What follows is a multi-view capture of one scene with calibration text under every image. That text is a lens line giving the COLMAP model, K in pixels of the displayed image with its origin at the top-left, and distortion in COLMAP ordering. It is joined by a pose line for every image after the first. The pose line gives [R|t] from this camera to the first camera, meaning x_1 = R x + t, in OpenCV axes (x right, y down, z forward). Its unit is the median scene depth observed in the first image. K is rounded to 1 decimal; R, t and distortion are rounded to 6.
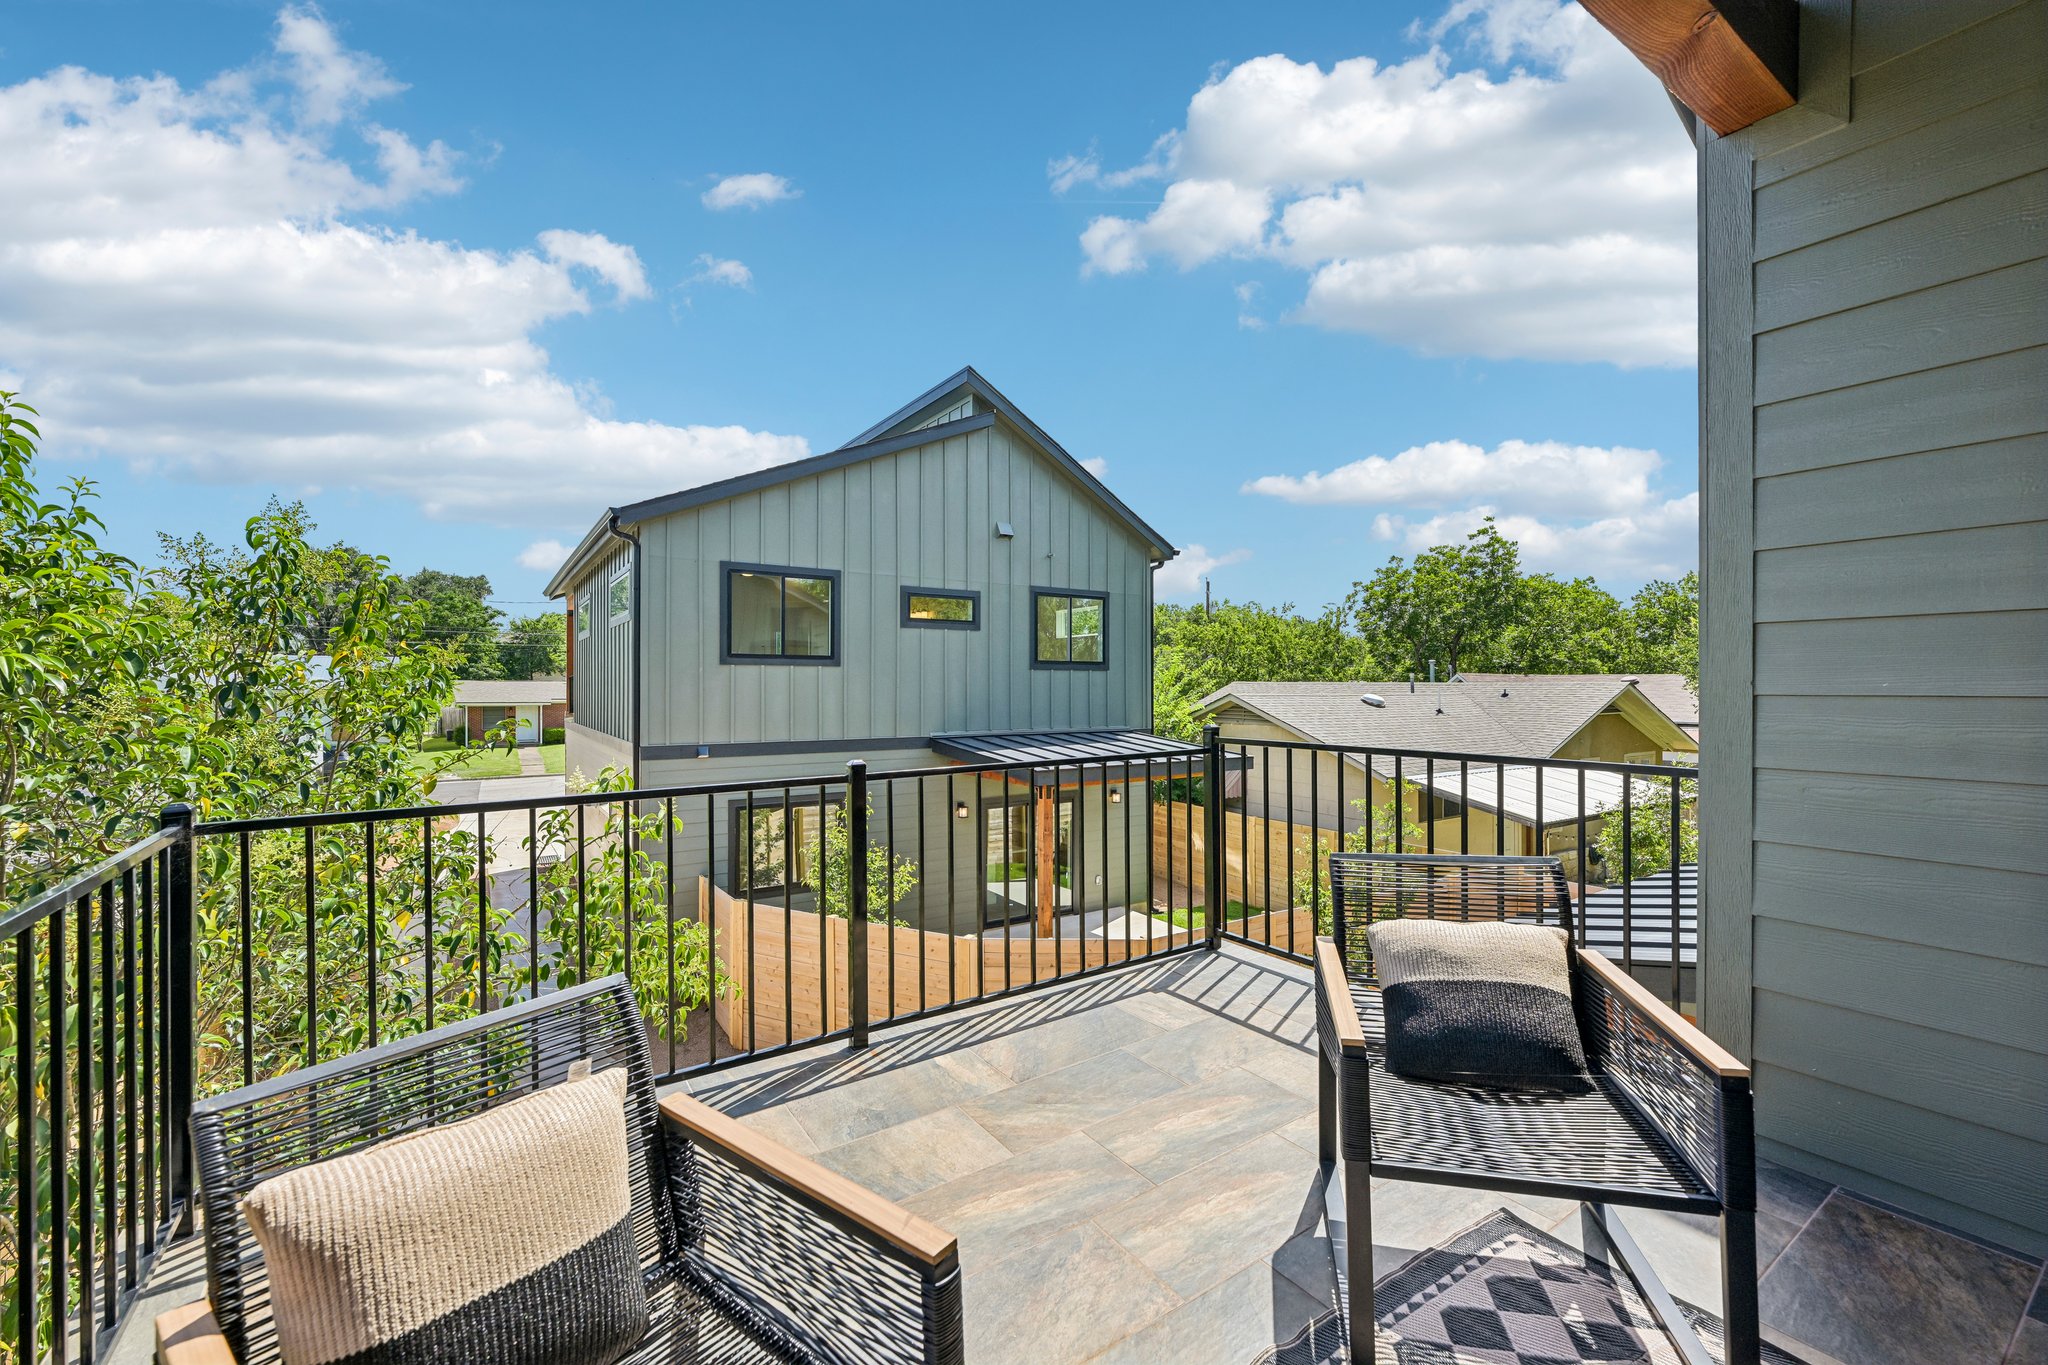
lens RADIAL K [[840.8, 0, 1025.3], [0, 840.8, 684.2], [0, 0, 1]] dist [-0.000083, 0.000079]
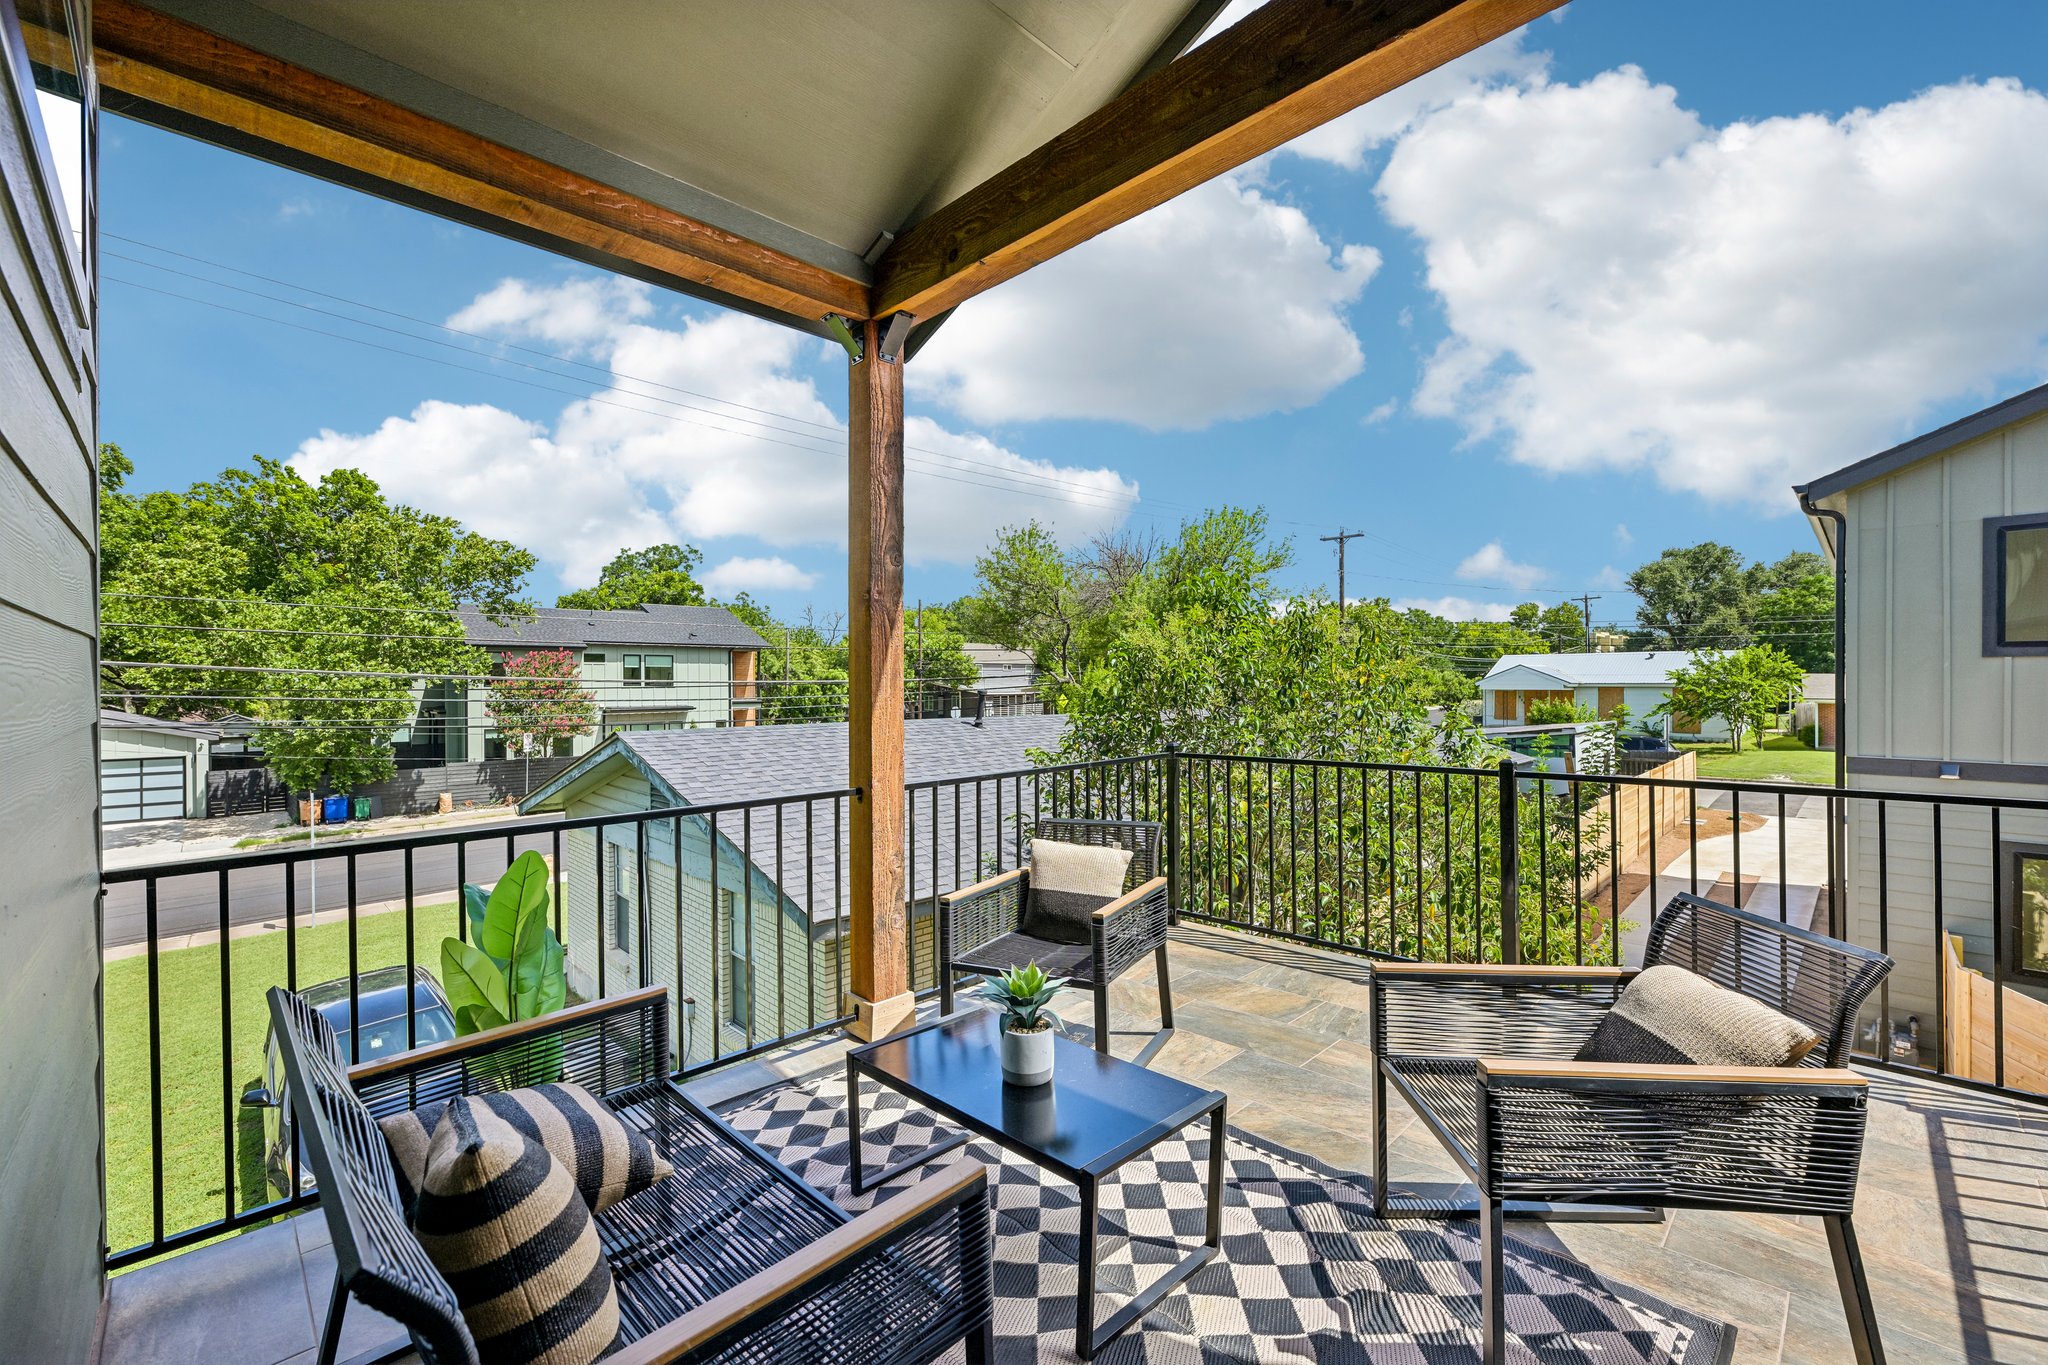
lens RADIAL K [[840.8, 0, 1023.8], [0, 840.8, 684.5], [0, 0, 1]] dist [-0.000083, 0.000079]
pose [[0.186633, 0.005722, -0.982413, 0.212555], [0.003222, 0.999974, 0.006436, -0.006323], [0.982424, -0.004367, 0.186610, 0.022678]]
